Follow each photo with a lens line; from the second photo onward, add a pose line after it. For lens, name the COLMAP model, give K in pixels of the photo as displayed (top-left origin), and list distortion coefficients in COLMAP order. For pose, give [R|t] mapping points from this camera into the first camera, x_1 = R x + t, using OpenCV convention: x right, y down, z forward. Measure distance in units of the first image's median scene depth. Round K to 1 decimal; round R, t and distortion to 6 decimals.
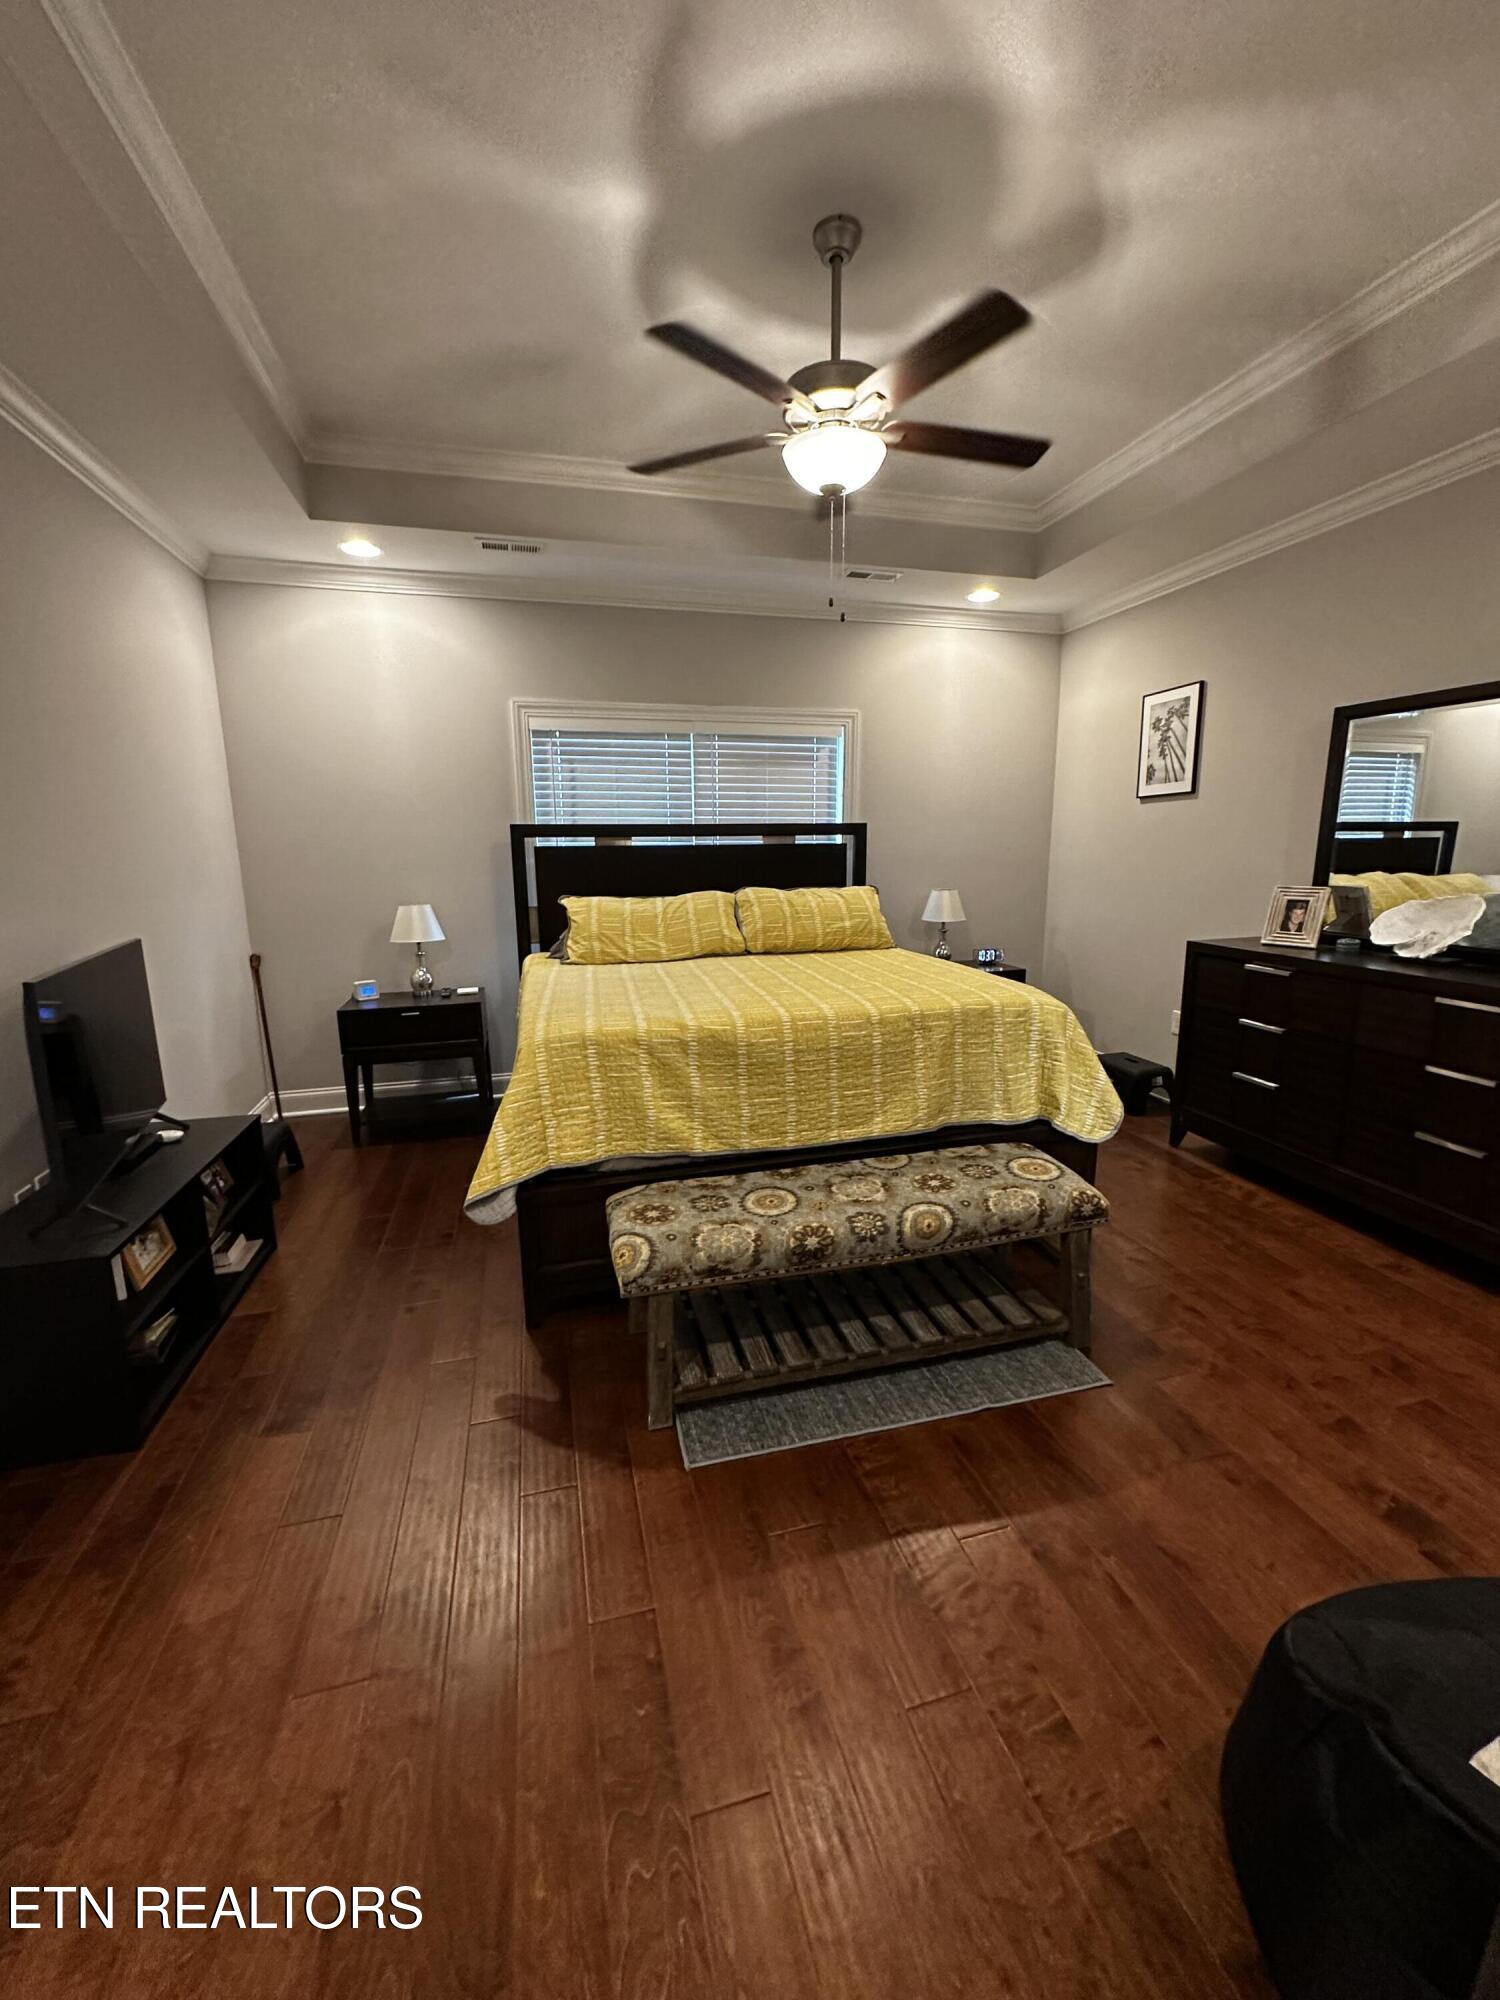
lens RADIAL K [[797.0, 0, 751.3], [0, 797.0, 992.9], [0, 0, 1]] dist [-0.002489, 0.000809]
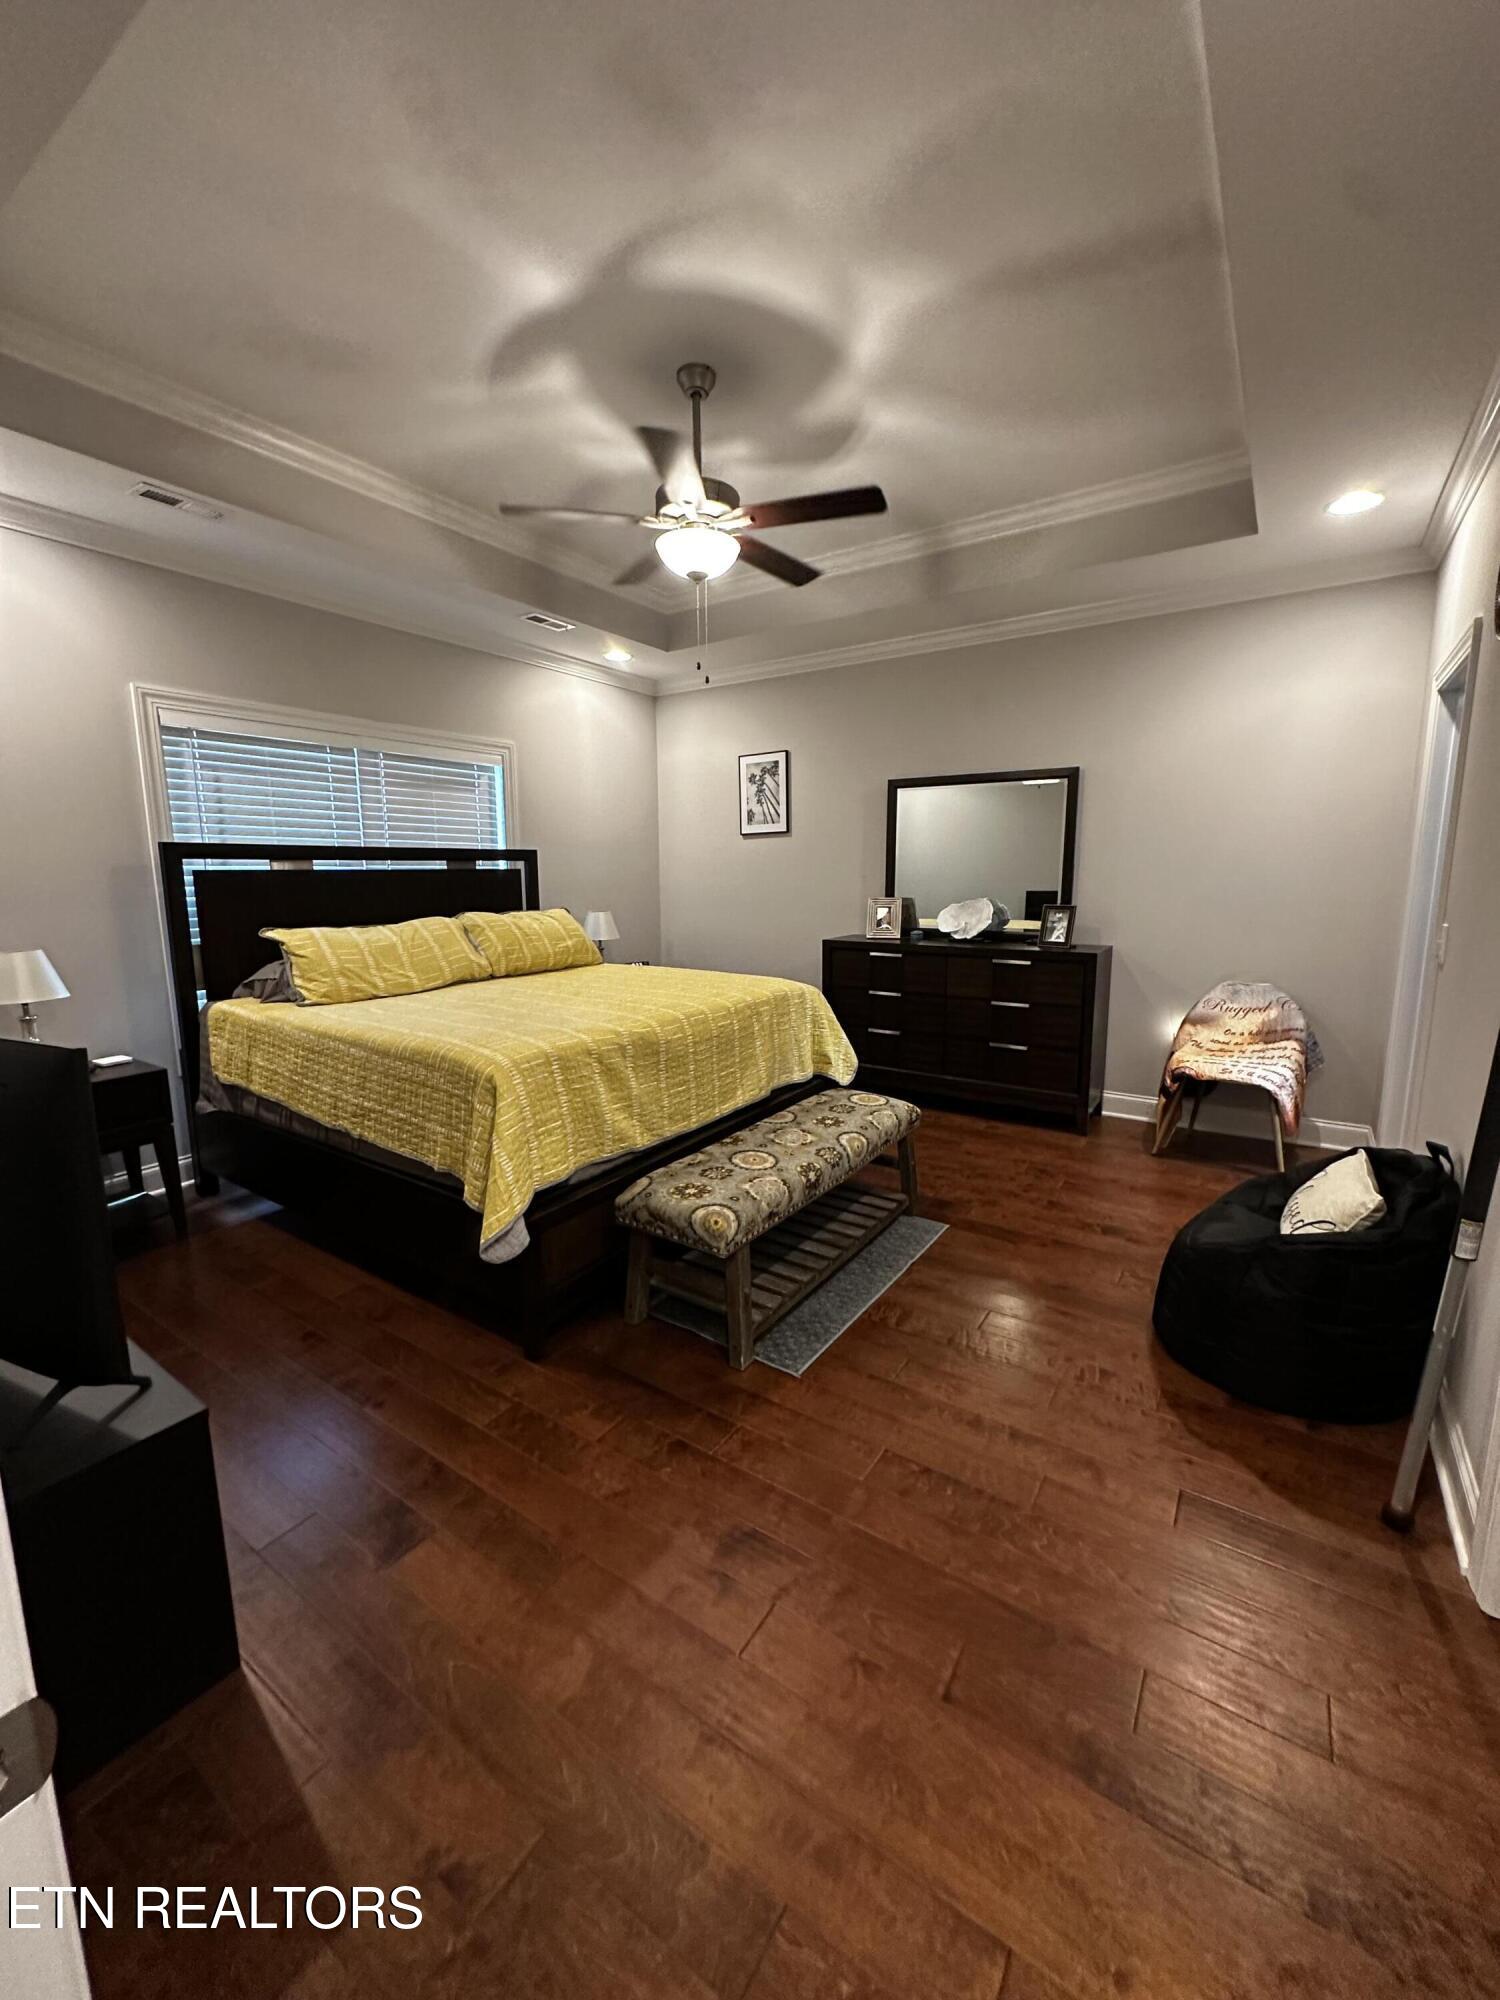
lens RADIAL K [[797.0, 0, 742.1], [0, 797.0, 995.9], [0, 0, 1]] dist [-0.002489, 0.000809]
pose [[0.757762, -0.097755, 0.645168, -0.596807], [0.121013, 0.992617, 0.008268, 0.003583], [-0.641212, 0.071808, 0.763996, 0.062120]]
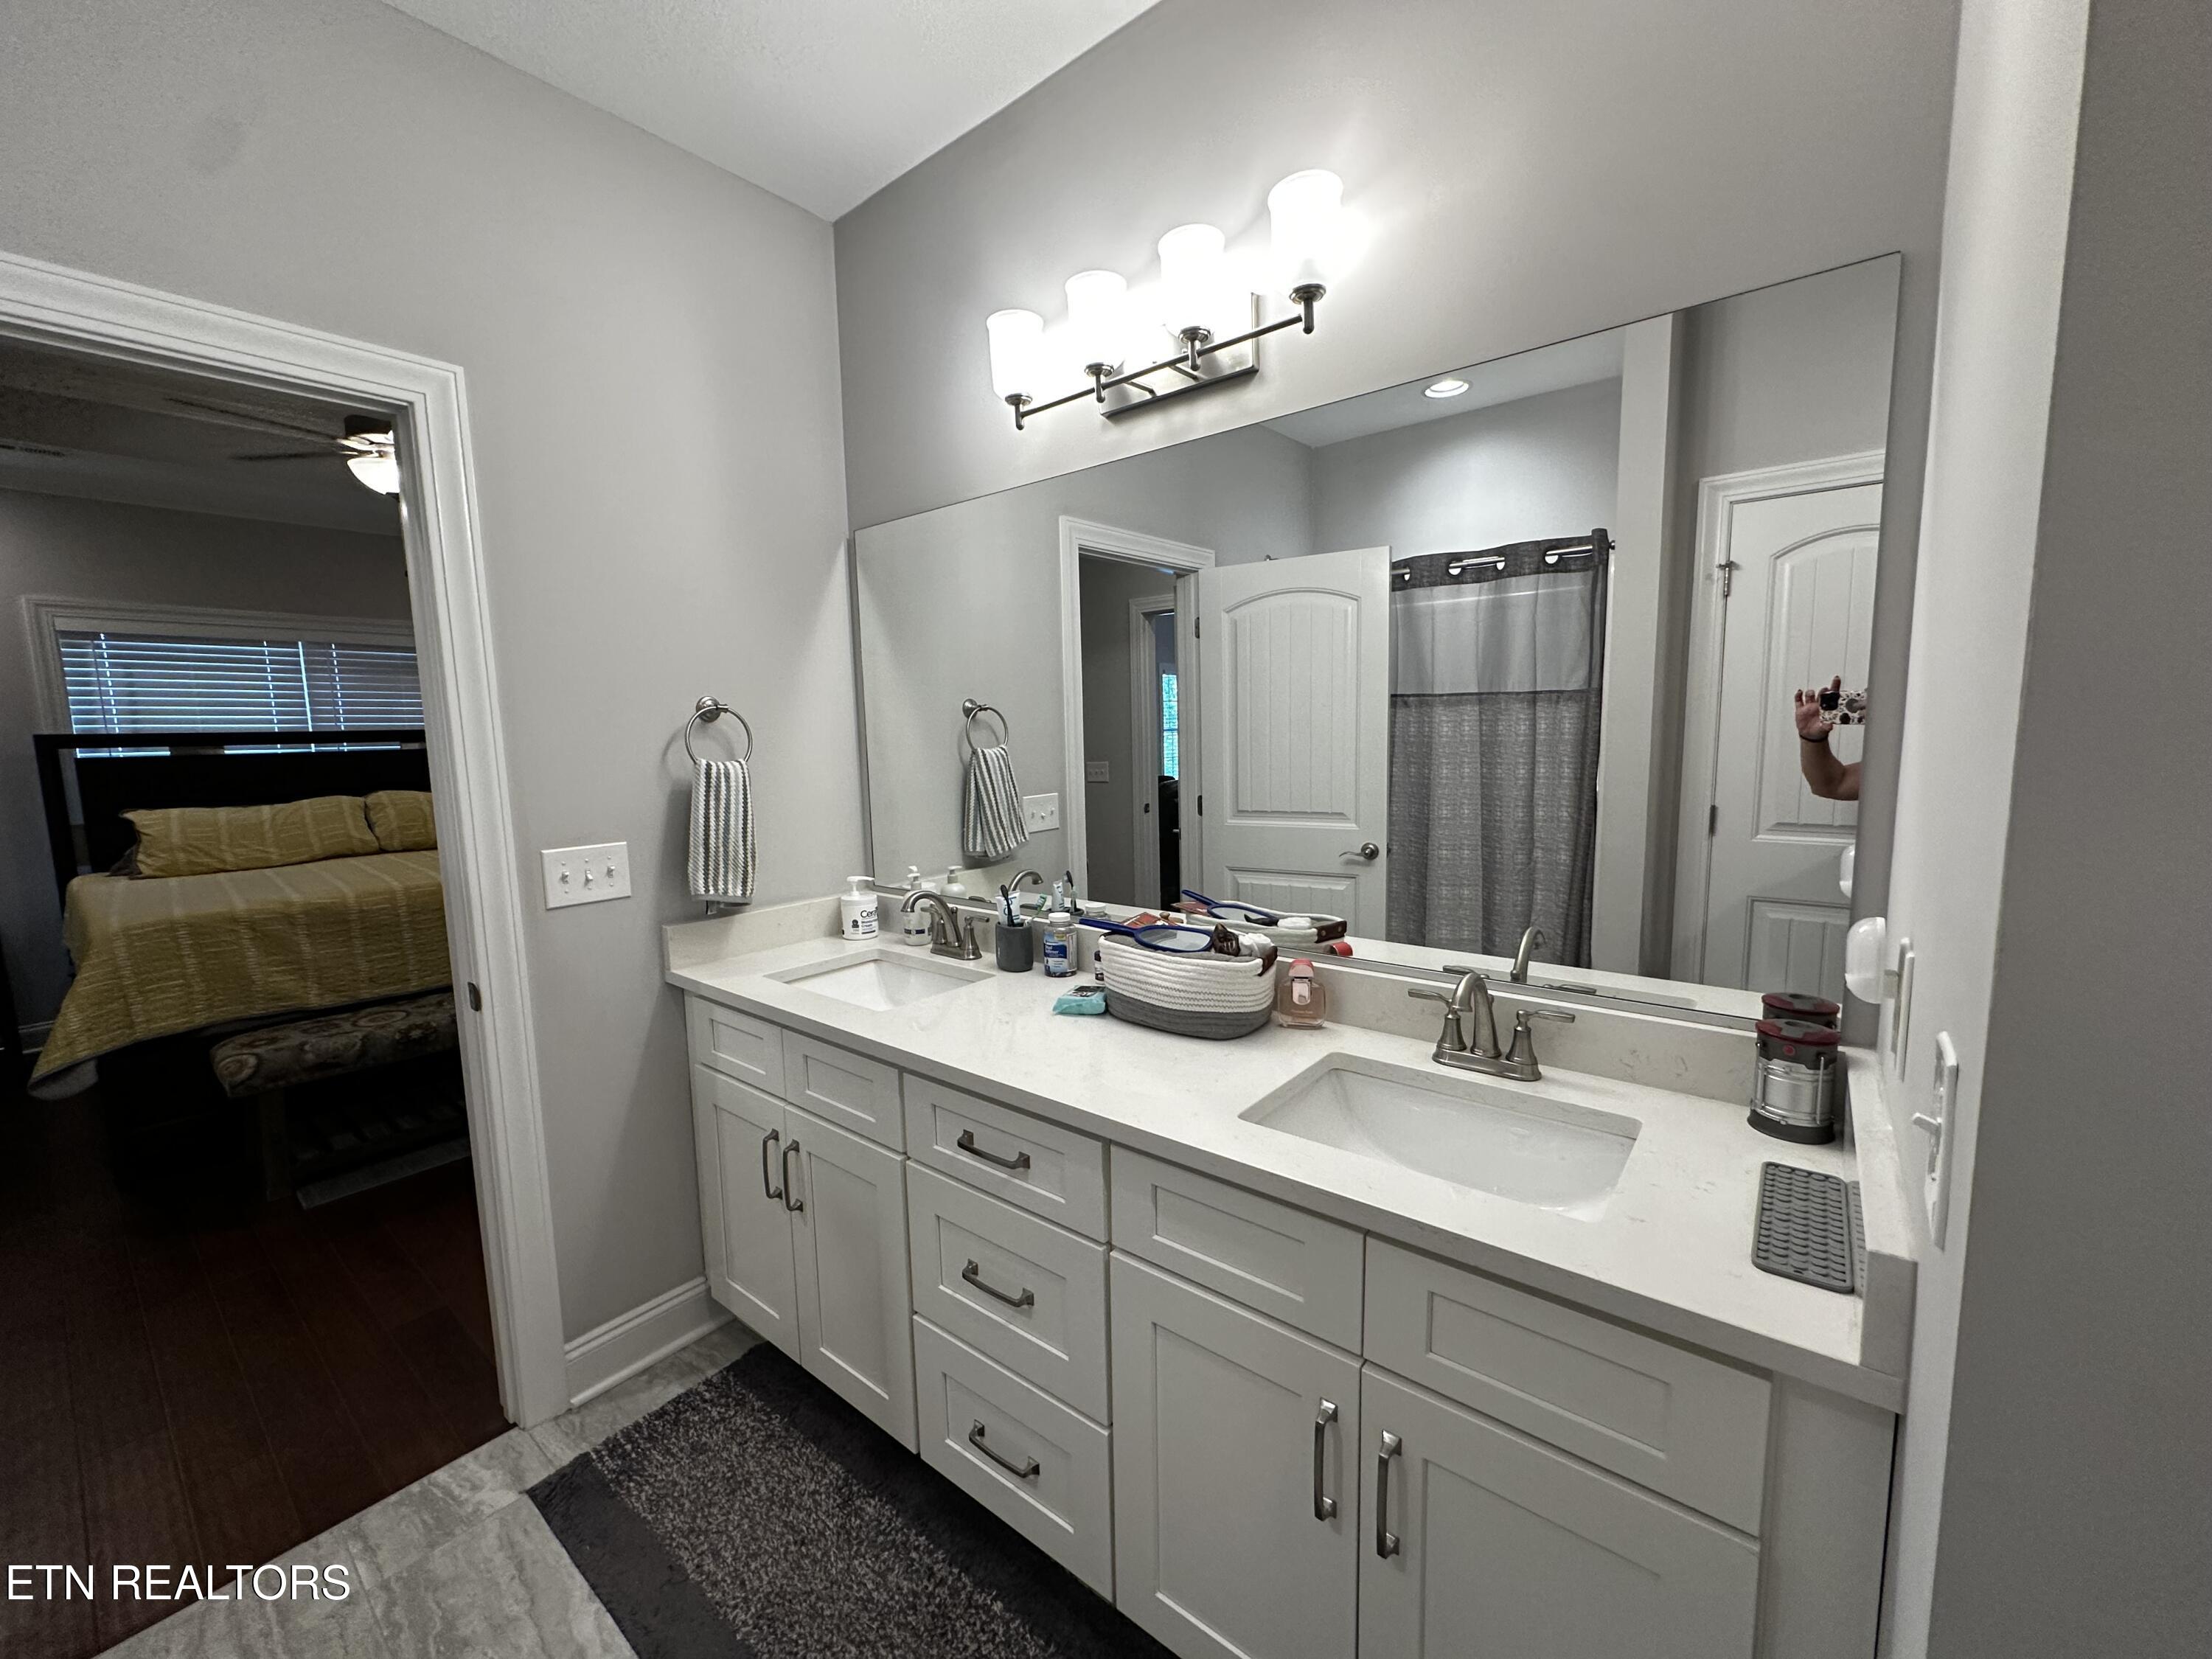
lens RADIAL K [[881.5, 0, 1097.2], [0, 881.5, 832.6], [0, 0, 1]] dist [-0.002489, 0.000809]
pose [[0.813195, -0.077310, 0.576834, 0.137567], [0.123484, 0.991491, -0.041199, 0.131070], [-0.568741, 0.104733, 0.815822, -0.725418]]
